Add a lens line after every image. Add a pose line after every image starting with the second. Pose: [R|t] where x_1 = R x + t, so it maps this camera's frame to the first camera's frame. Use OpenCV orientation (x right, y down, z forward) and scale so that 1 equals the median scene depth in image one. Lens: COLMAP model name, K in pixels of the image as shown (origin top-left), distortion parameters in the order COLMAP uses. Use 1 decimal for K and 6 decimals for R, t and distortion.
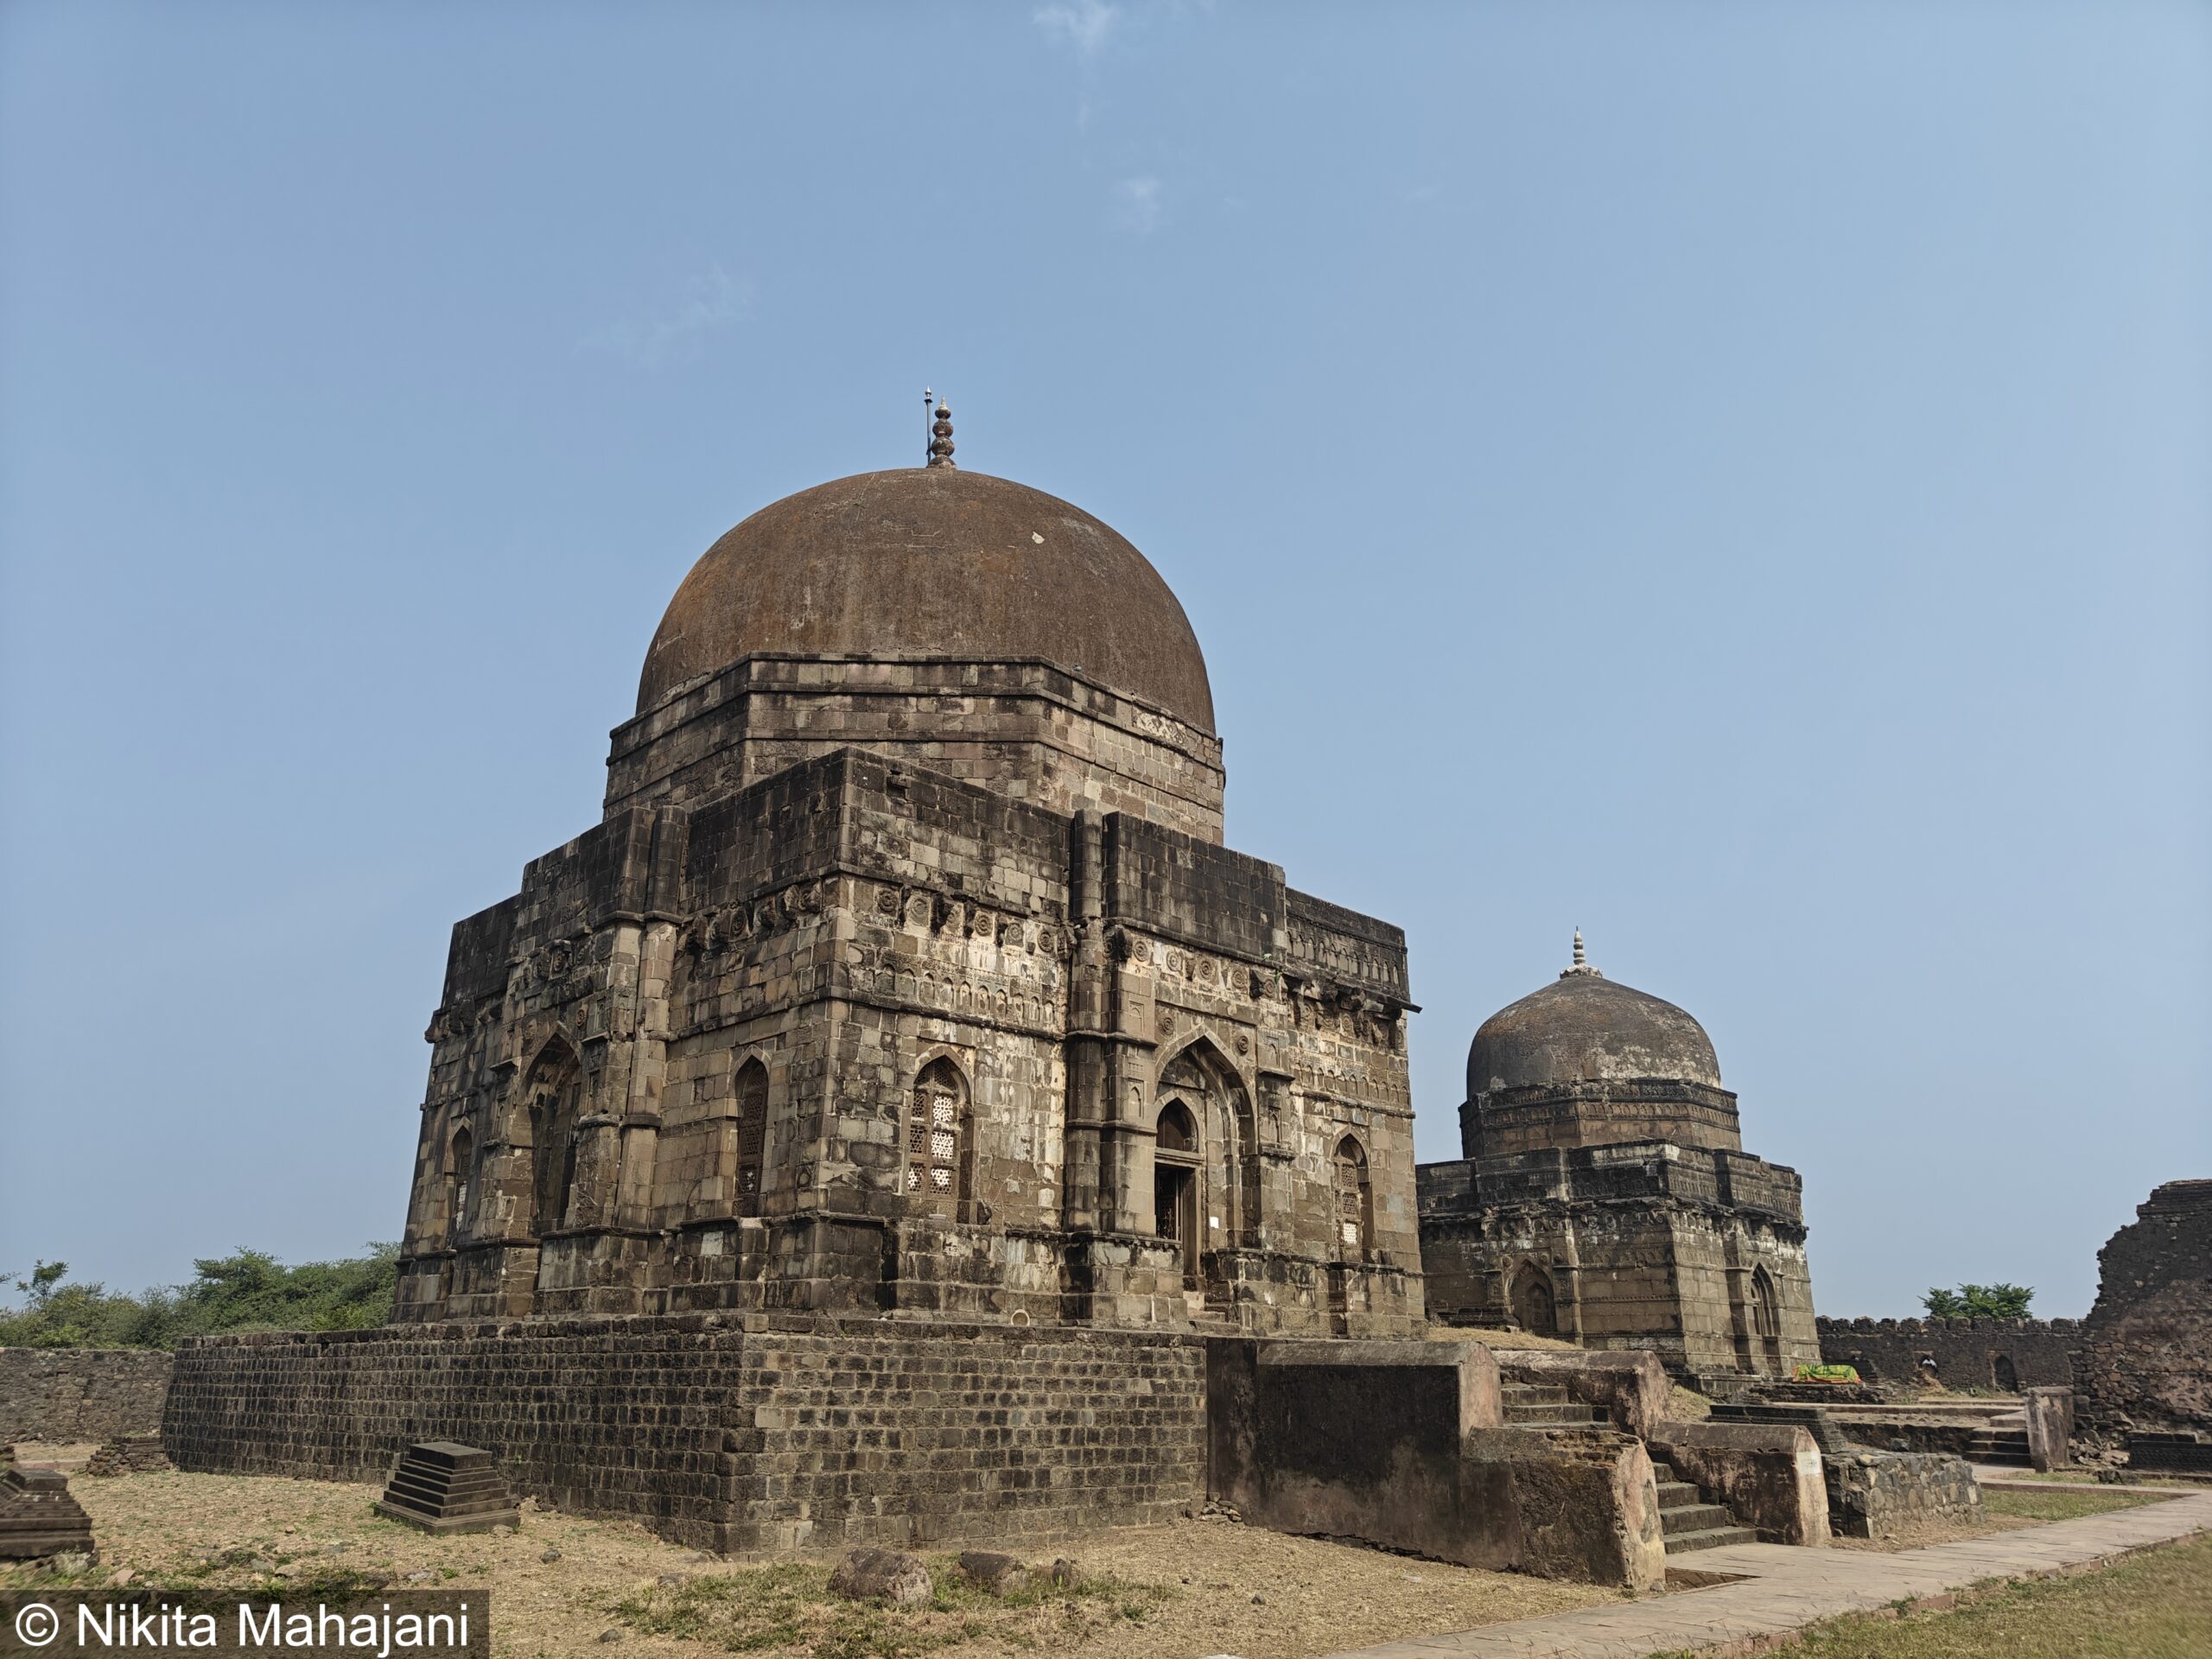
lens RADIAL K [[1572.5, 0, 1100.1], [0, 1572.5, 823.9], [0, 0, 1]] dist [0.001354, -0.003835]
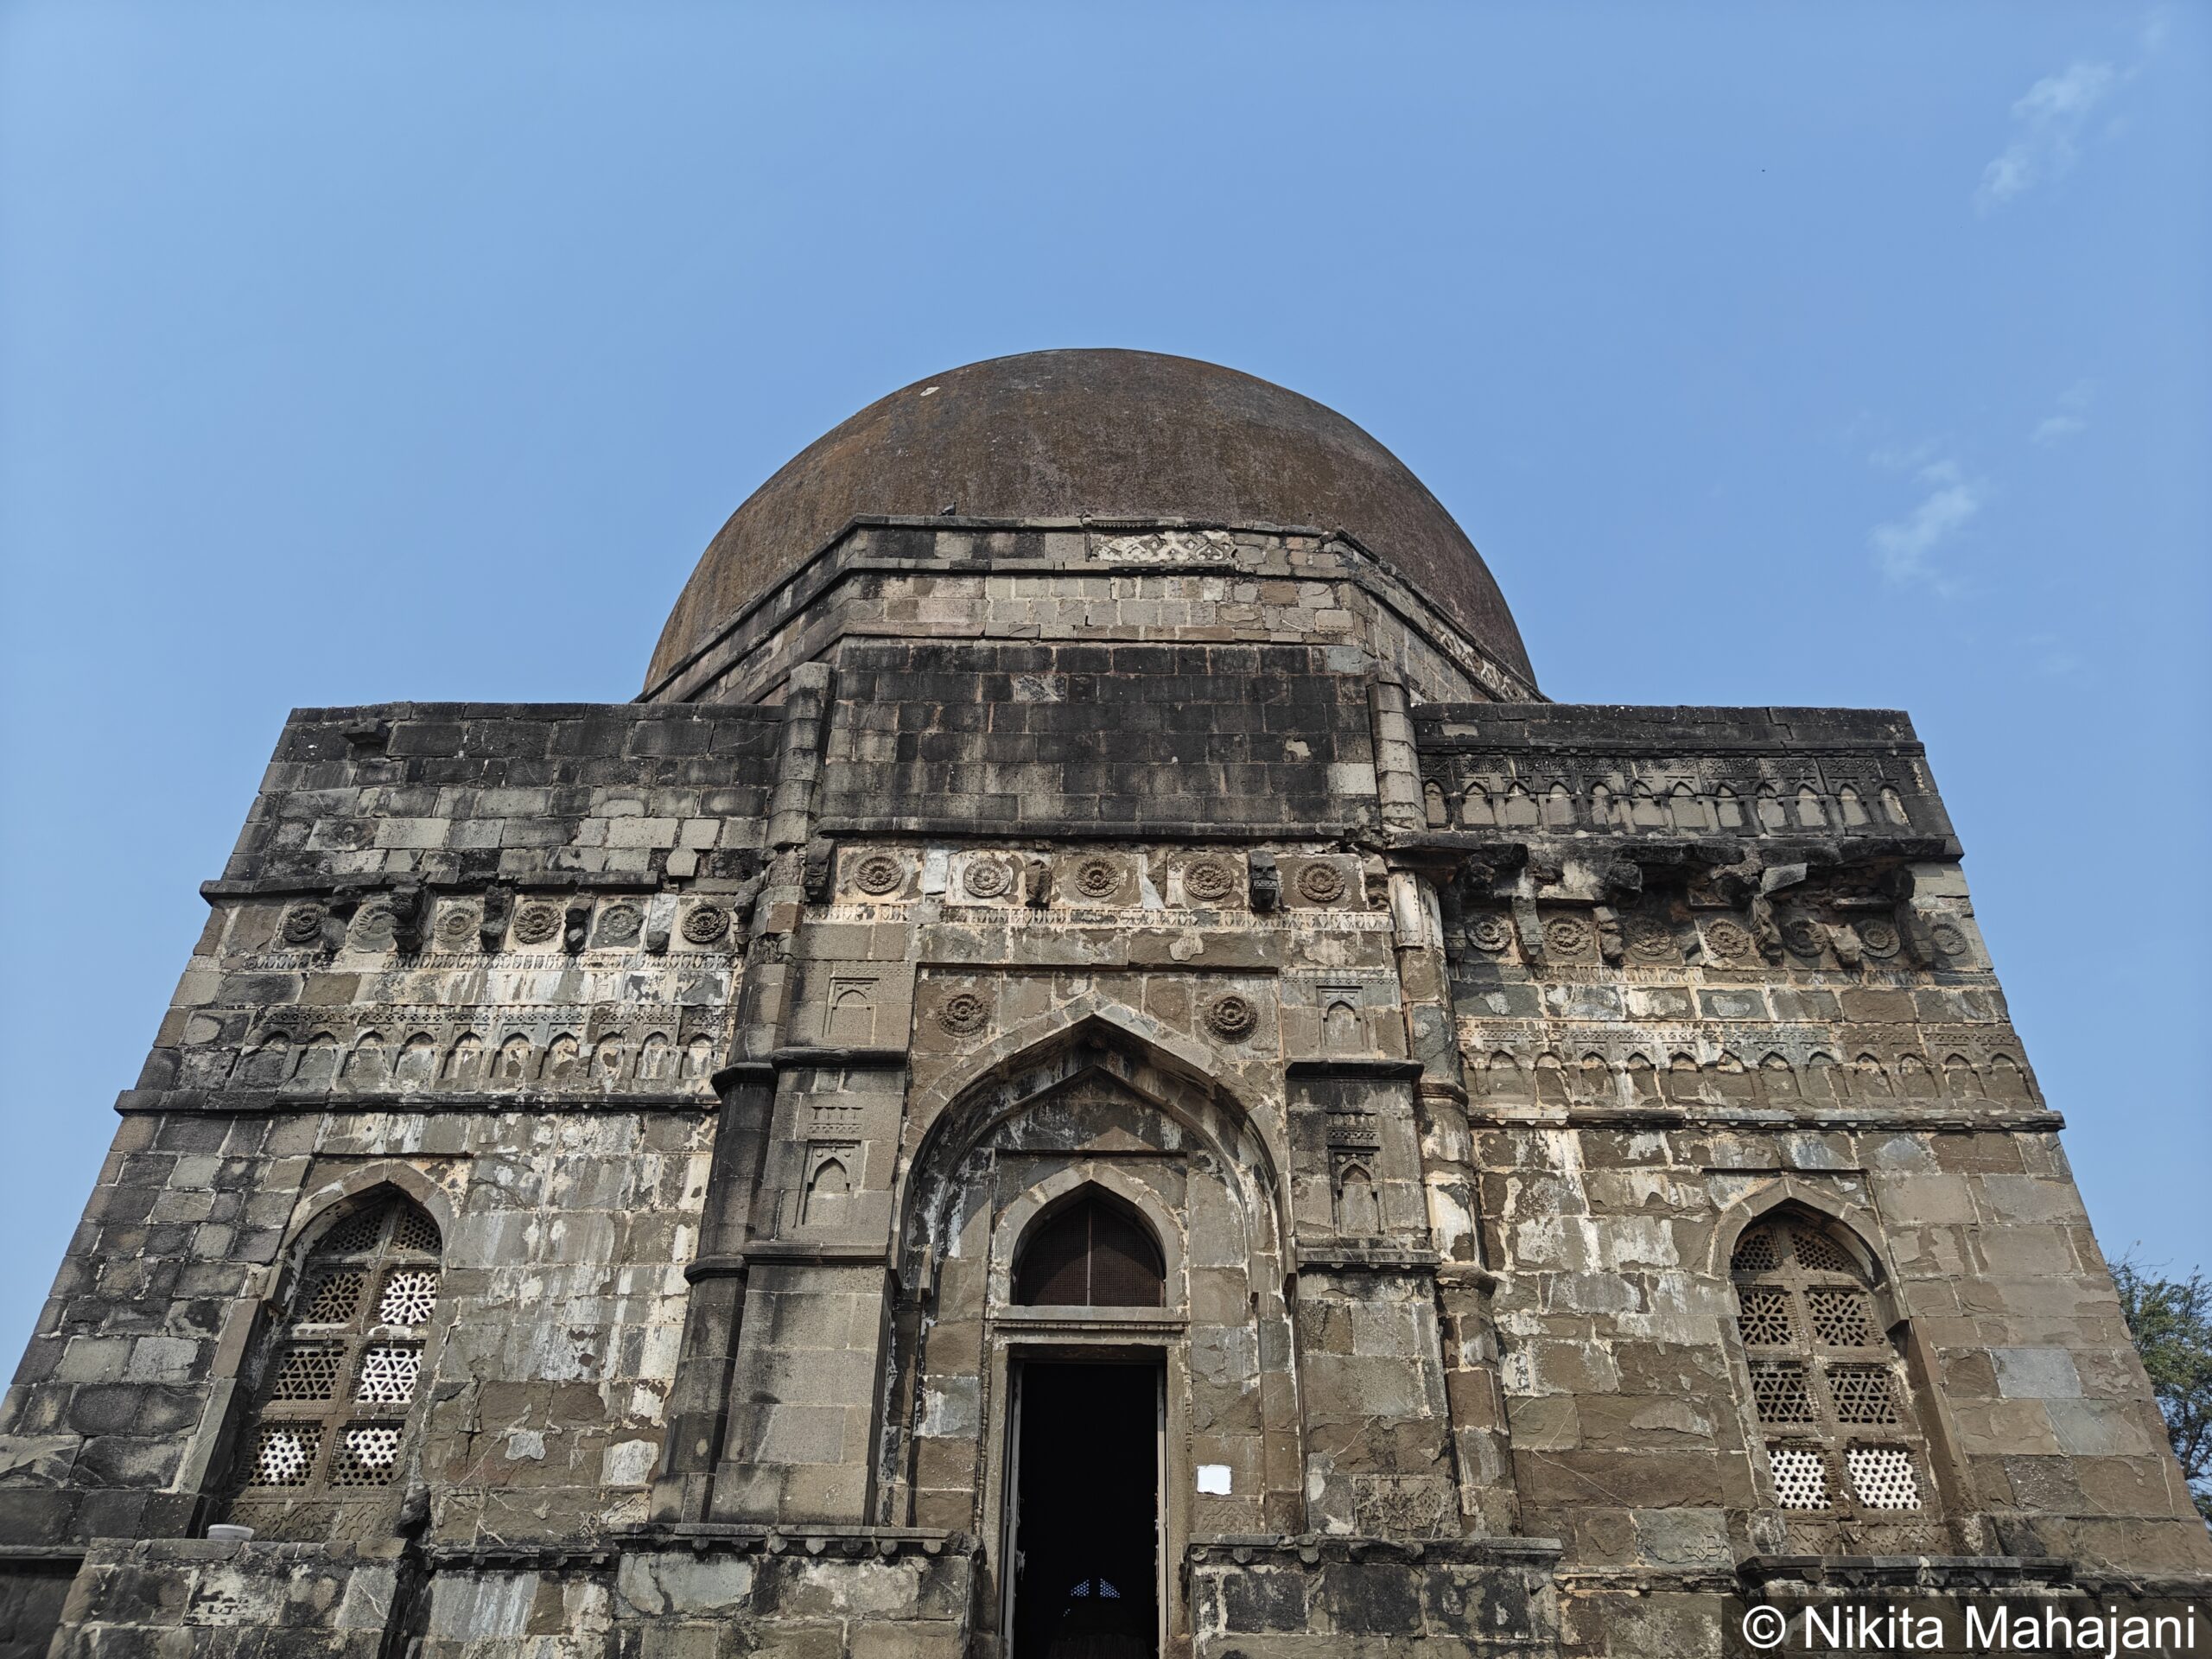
lens RADIAL K [[1572.5, 0, 1111.0], [0, 1572.5, 833.8], [0, 0, 1]] dist [0.001354, -0.003835]
pose [[0.713447, -0.411109, -0.567436, 0.332181], [0.234854, 0.903256, -0.359126, 0.245740], [0.660180, 0.122953, 0.740976, 0.697404]]
